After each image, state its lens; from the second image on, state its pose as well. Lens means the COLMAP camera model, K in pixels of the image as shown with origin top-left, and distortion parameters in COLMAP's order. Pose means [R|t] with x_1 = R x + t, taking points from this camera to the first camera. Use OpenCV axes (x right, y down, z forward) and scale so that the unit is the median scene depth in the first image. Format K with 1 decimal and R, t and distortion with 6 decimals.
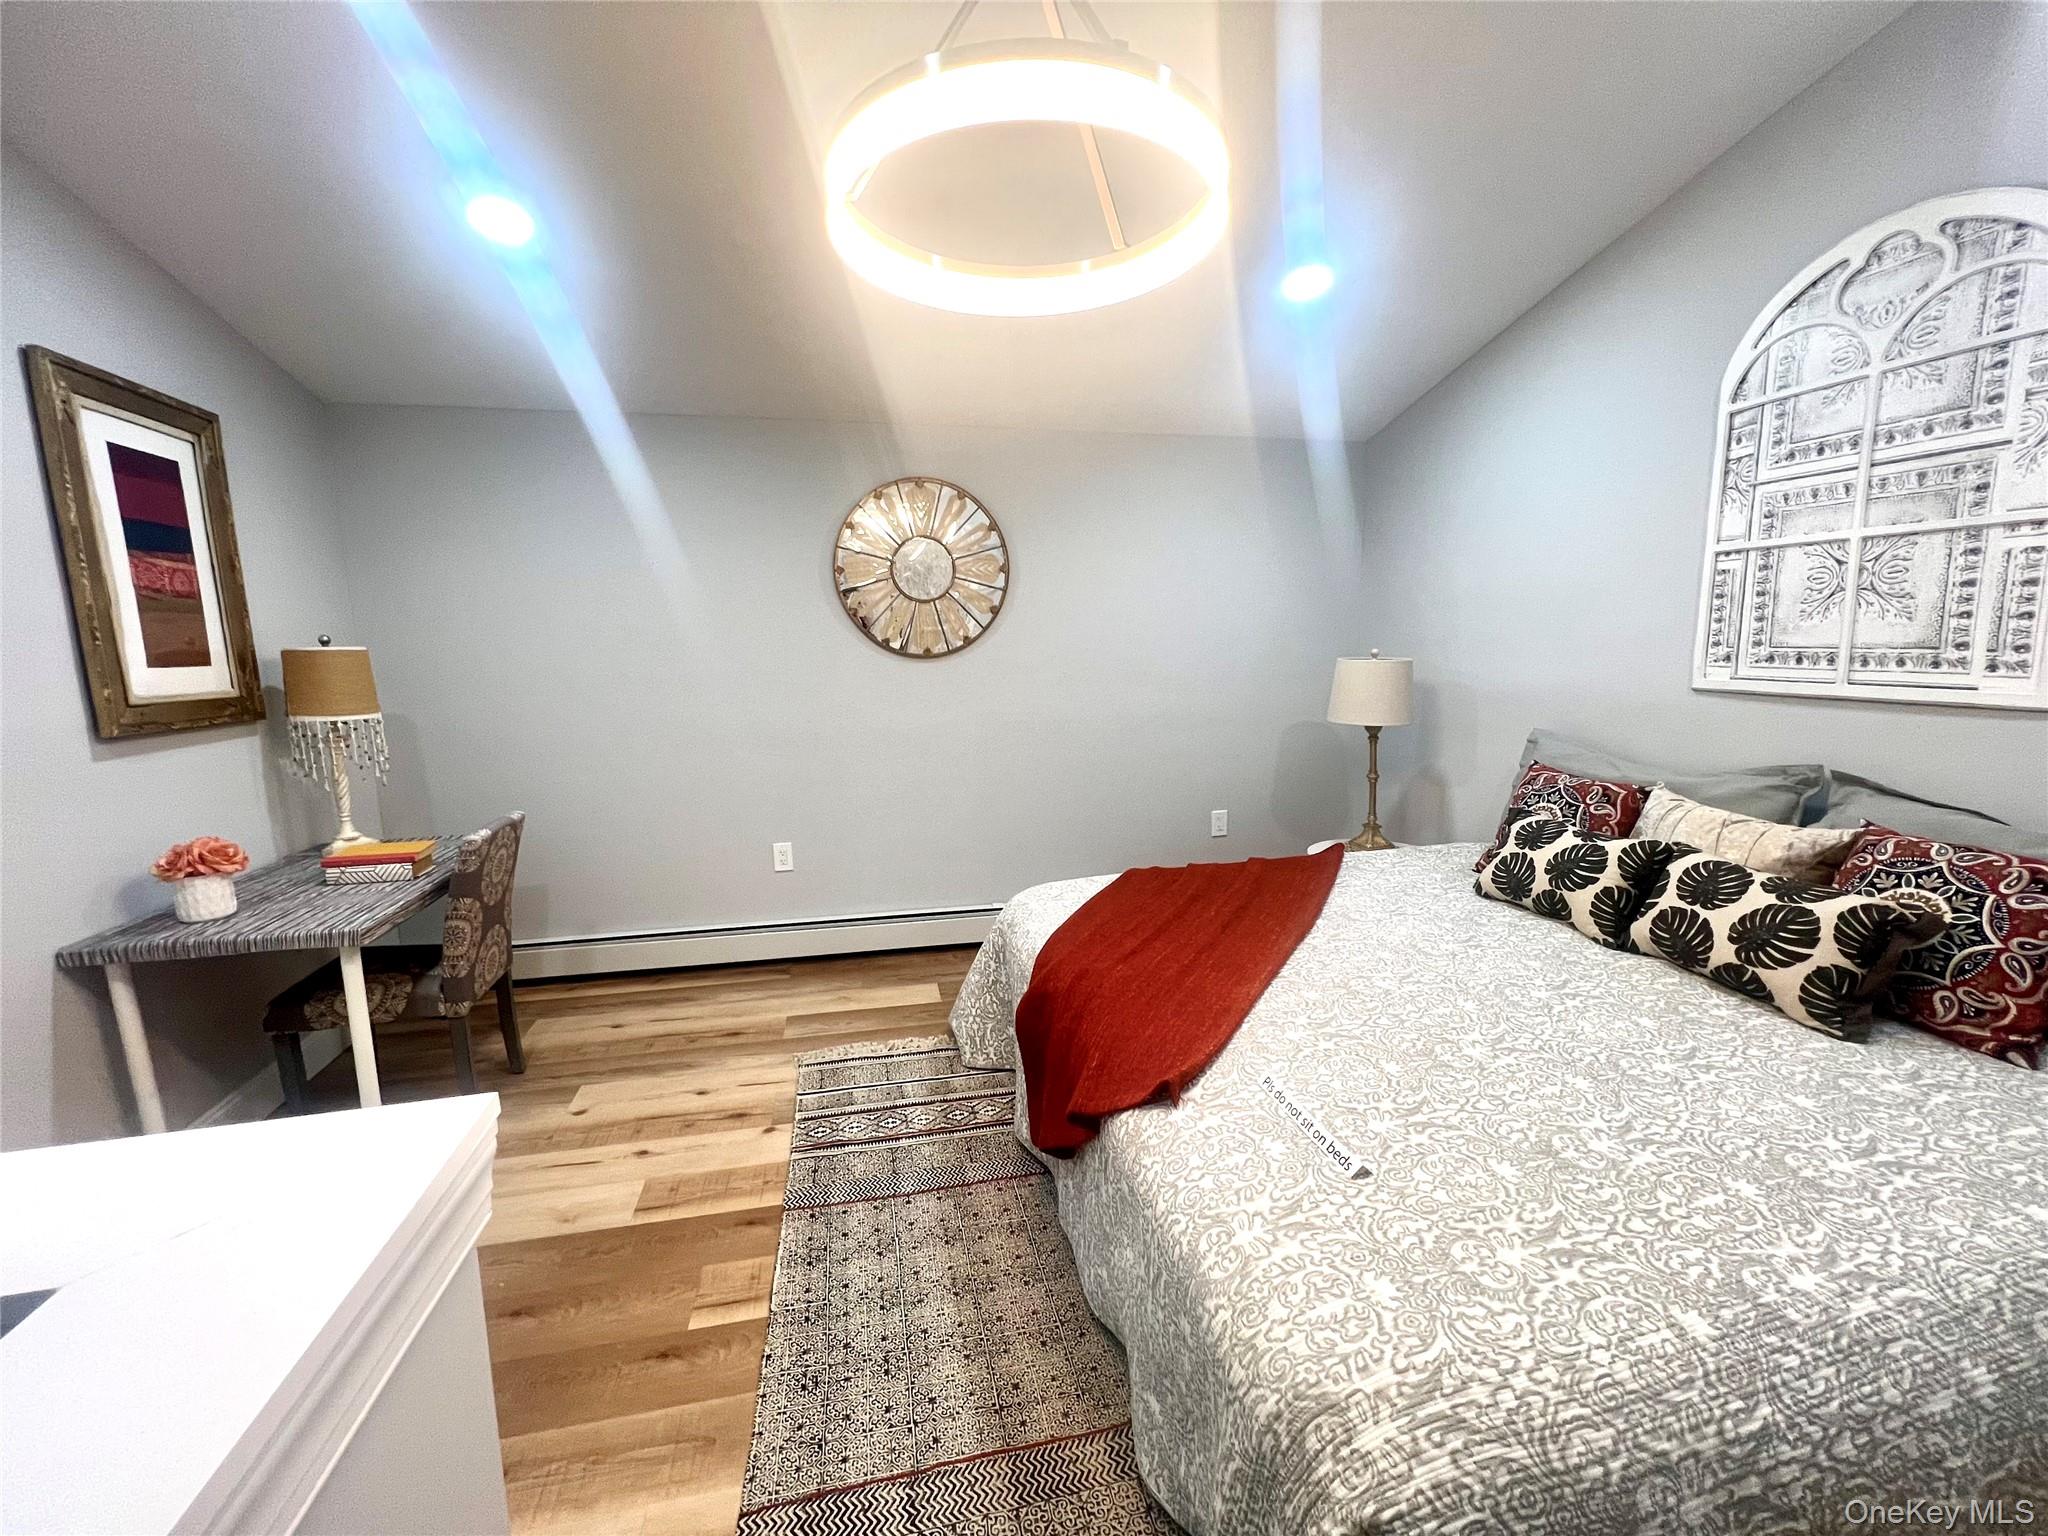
lens RADIAL K [[824.9, 0, 1017.8], [0, 824.9, 764.7], [0, 0, 1]] dist [0.000661, -0.000168]
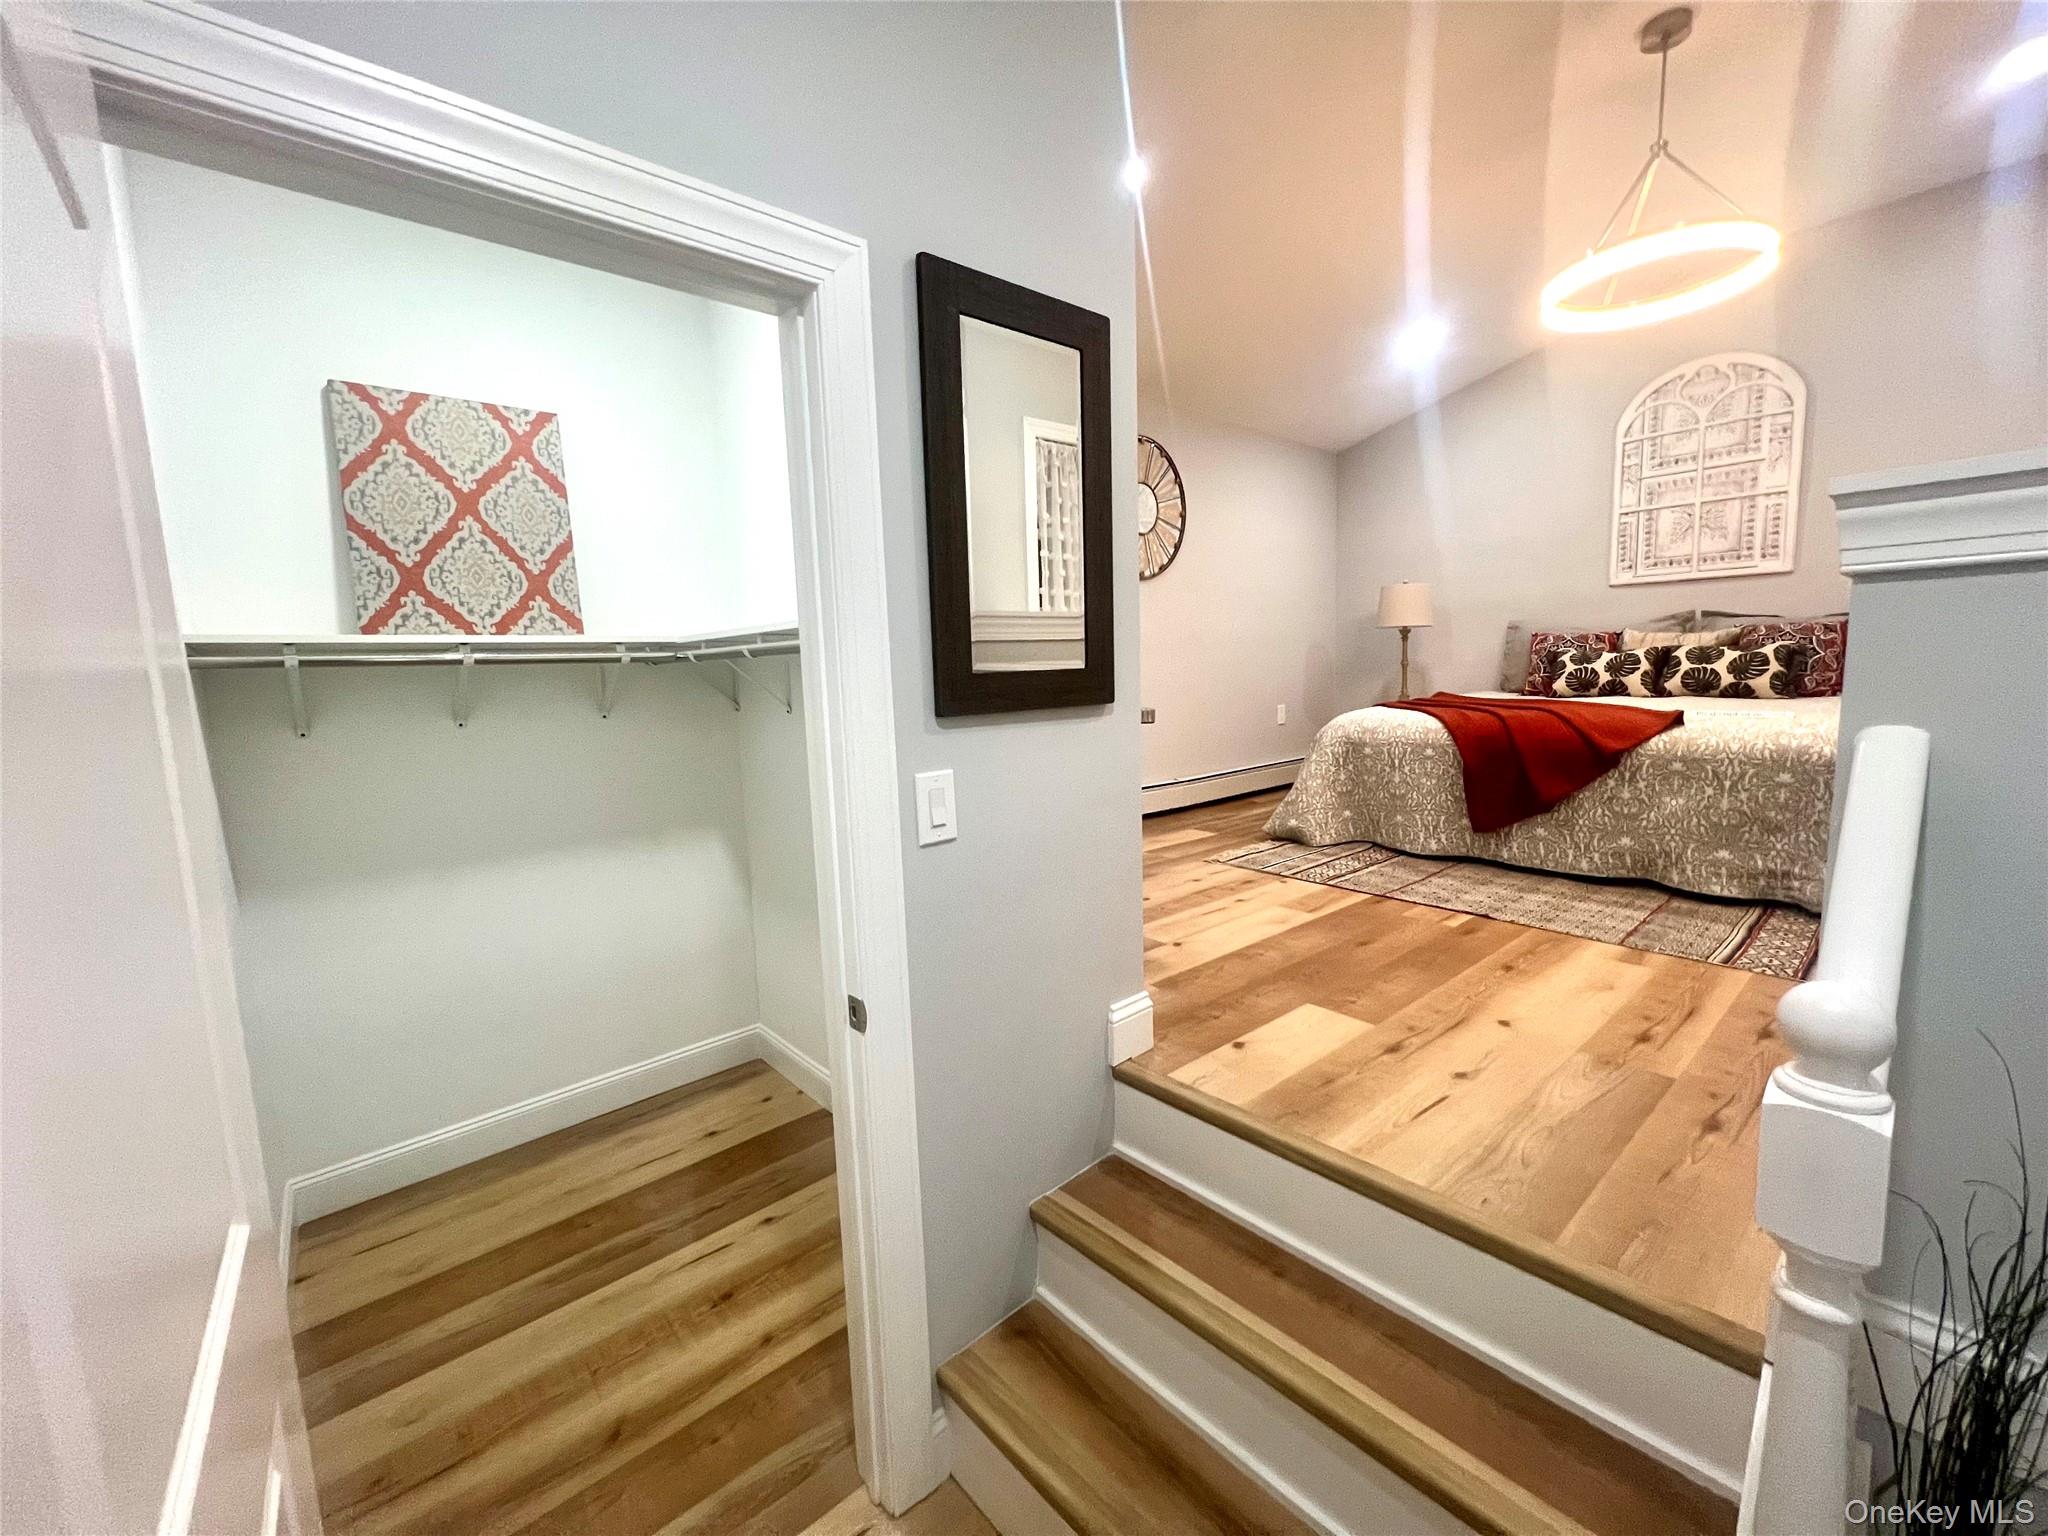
lens RADIAL K [[824.9, 0, 1026.2], [0, 824.9, 764.6], [0, 0, 1]] dist [0.000661, -0.000168]
pose [[0.873348, -0.066725, 0.482506, -1.642752], [0.089928, 0.995632, -0.025088, 0.309631], [-0.478724, 0.065301, 0.875534, 0.003046]]
